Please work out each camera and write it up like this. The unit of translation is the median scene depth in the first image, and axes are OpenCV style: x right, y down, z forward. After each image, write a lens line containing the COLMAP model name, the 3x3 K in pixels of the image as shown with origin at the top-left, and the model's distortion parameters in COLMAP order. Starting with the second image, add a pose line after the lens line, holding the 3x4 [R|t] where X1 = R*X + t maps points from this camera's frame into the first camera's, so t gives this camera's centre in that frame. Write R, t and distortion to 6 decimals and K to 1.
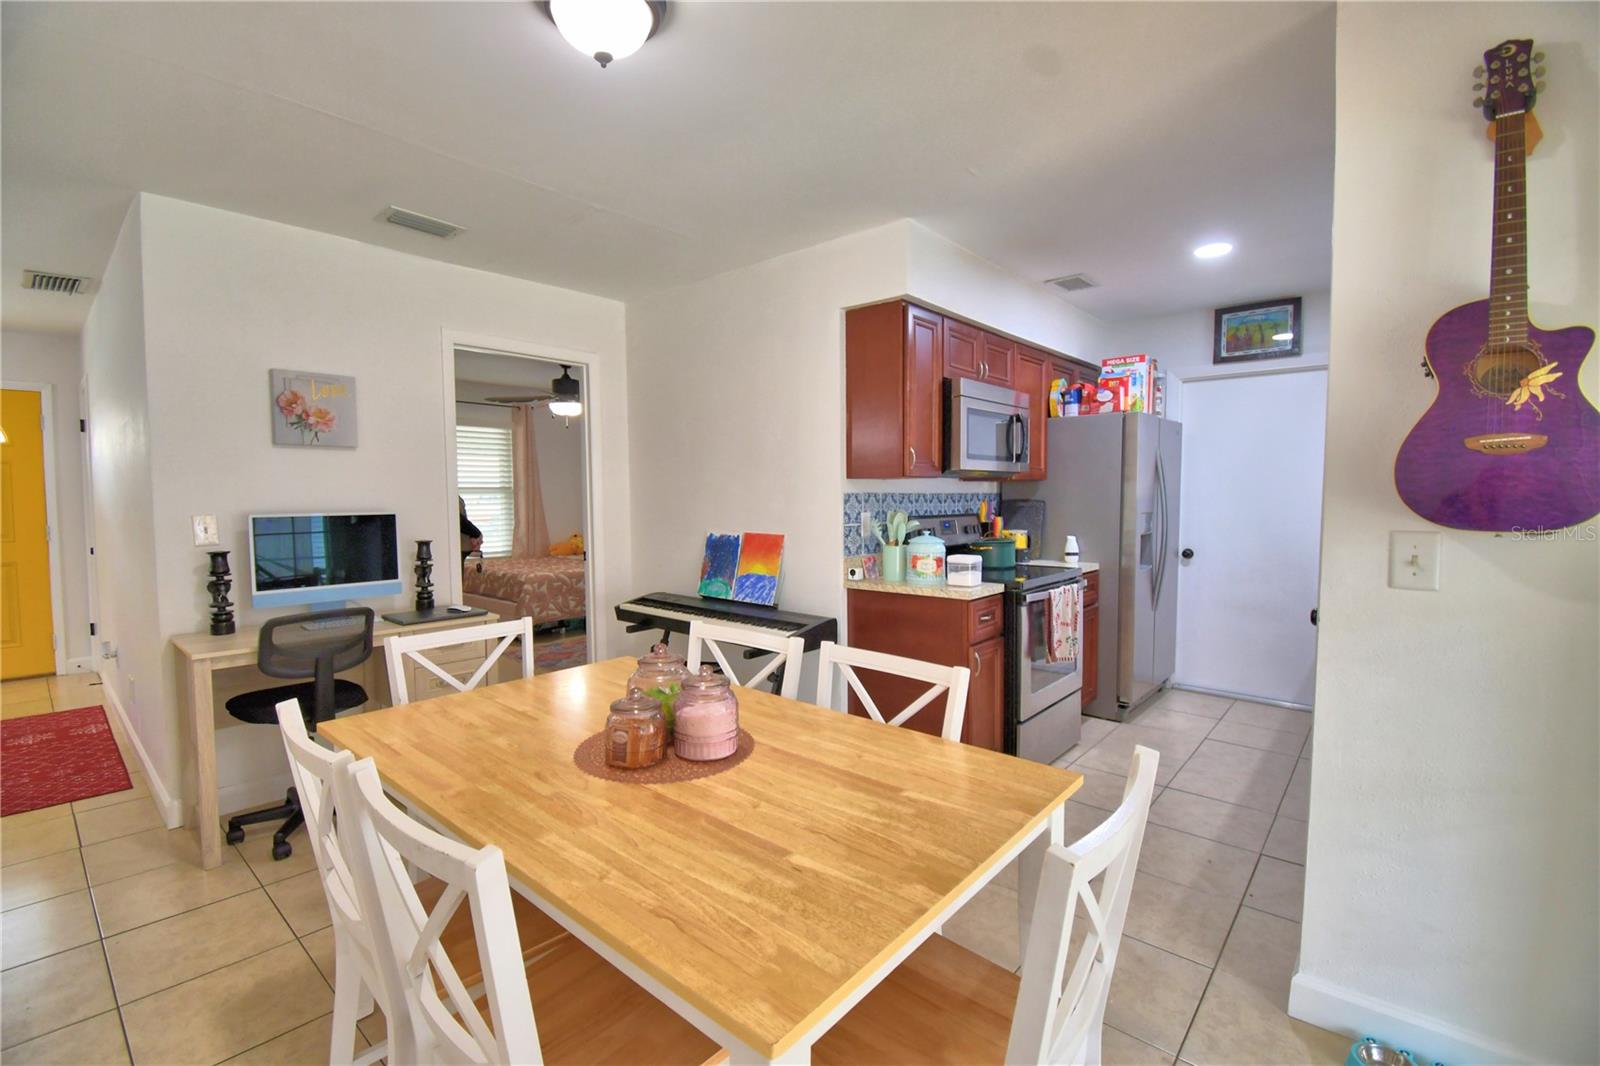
lens RADIAL K [[701.0, 0, 793.2], [0, 701.0, 532.2], [0, 0, 1]] dist [0.023036, -0.027368]
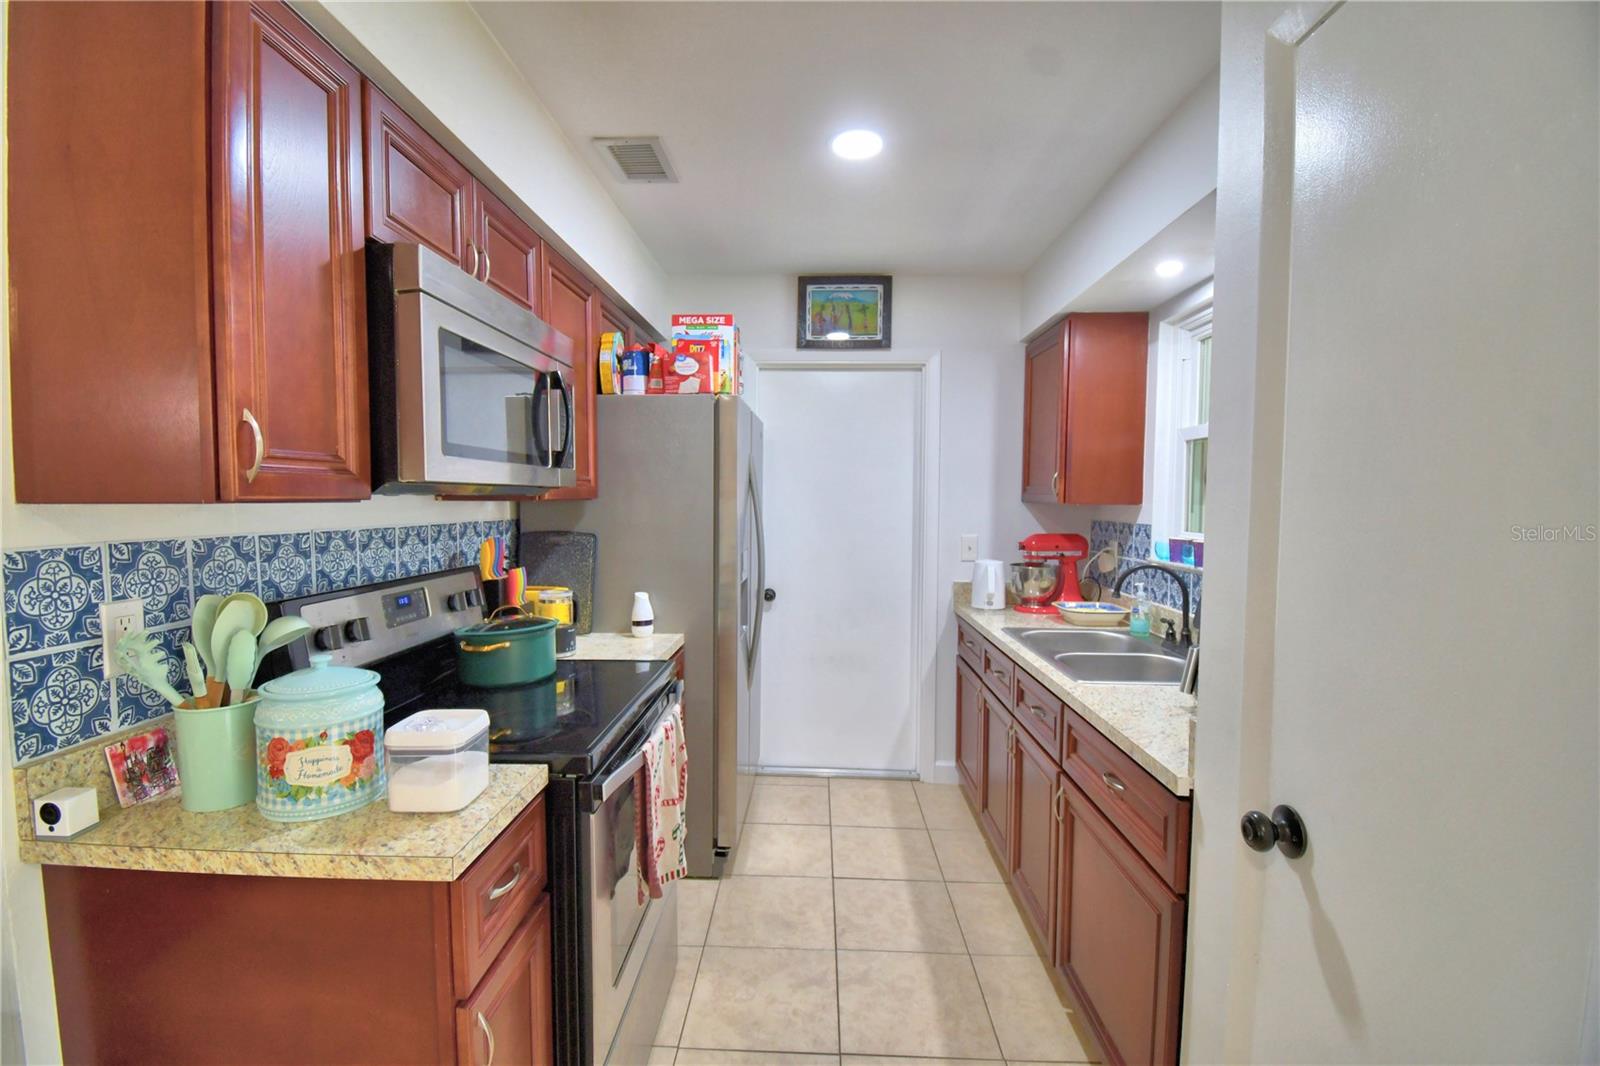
lens RADIAL K [[701.0, 0, 793.2], [0, 701.0, 532.2], [0, 0, 1]] dist [0.023036, -0.027368]
pose [[0.778472, -0.022129, 0.627289, 0.132827], [0.026069, 0.999656, 0.002914, -0.049830], [-0.627137, 0.014085, 0.778781, 0.496912]]
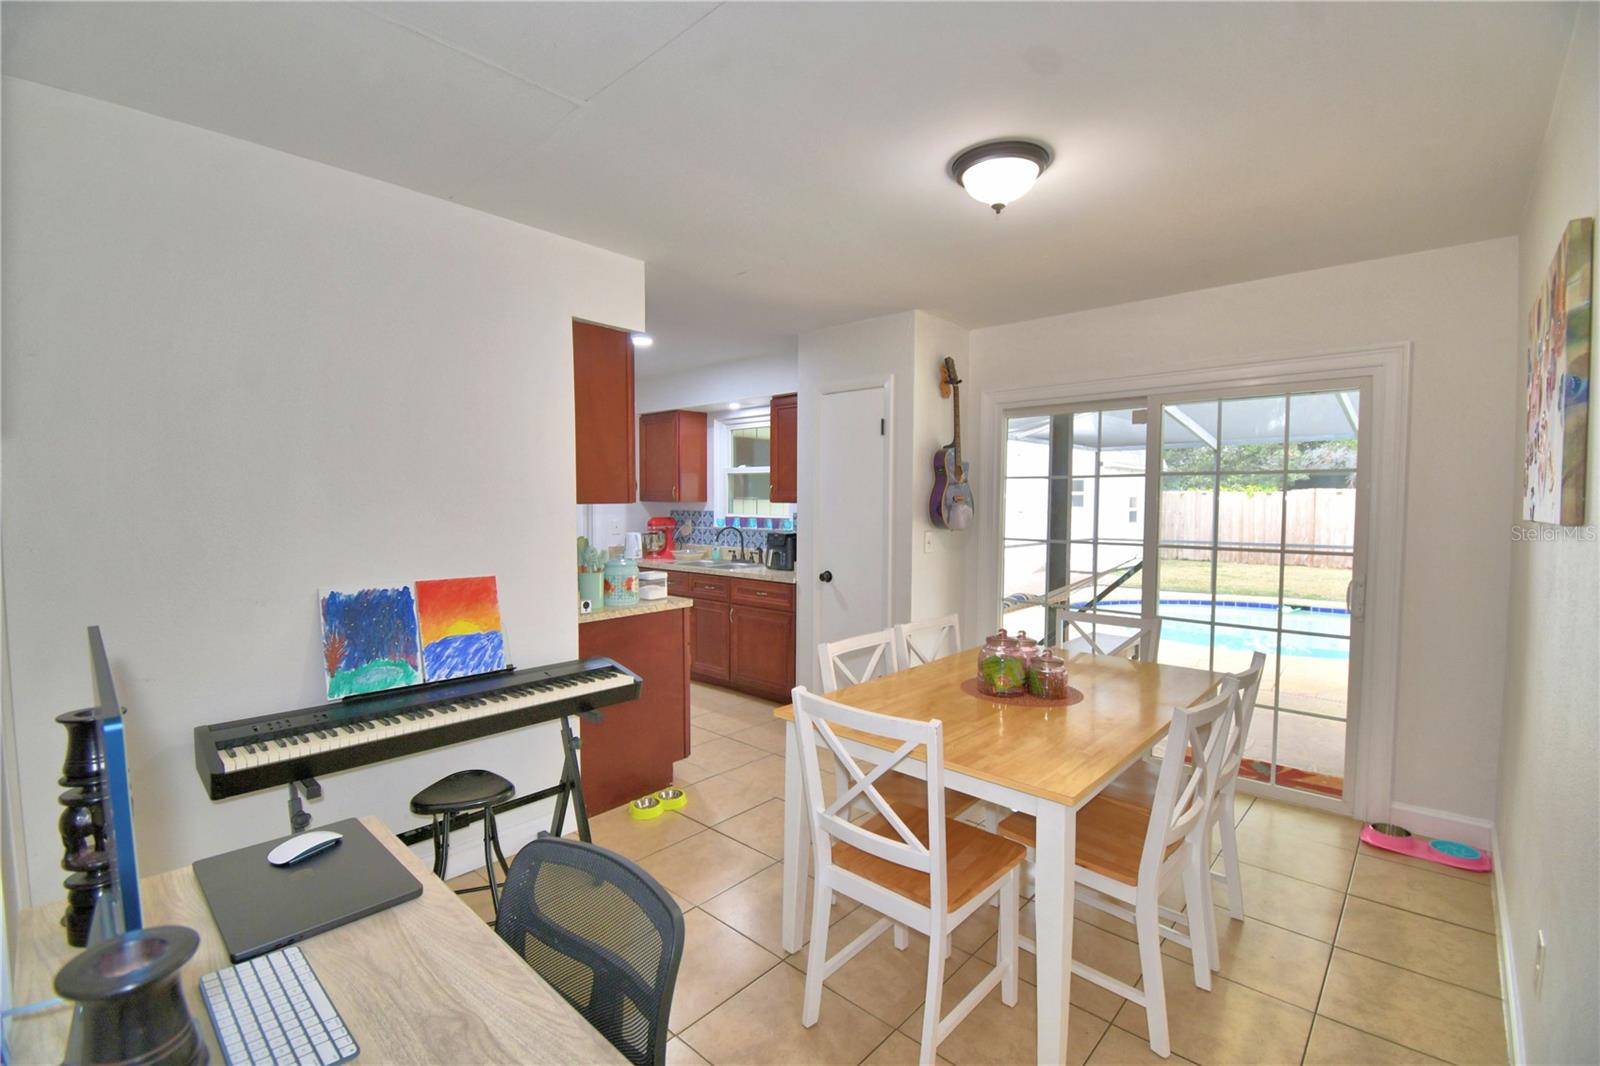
lens RADIAL K [[701.0, 0, 793.2], [0, 701.0, 532.2], [0, 0, 1]] dist [0.023036, -0.027368]
pose [[0.024530, -0.044054, 0.998728, -0.731609], [0.050777, 0.997794, 0.042766, -0.056981], [-0.998409, 0.049664, 0.026713, 0.613090]]
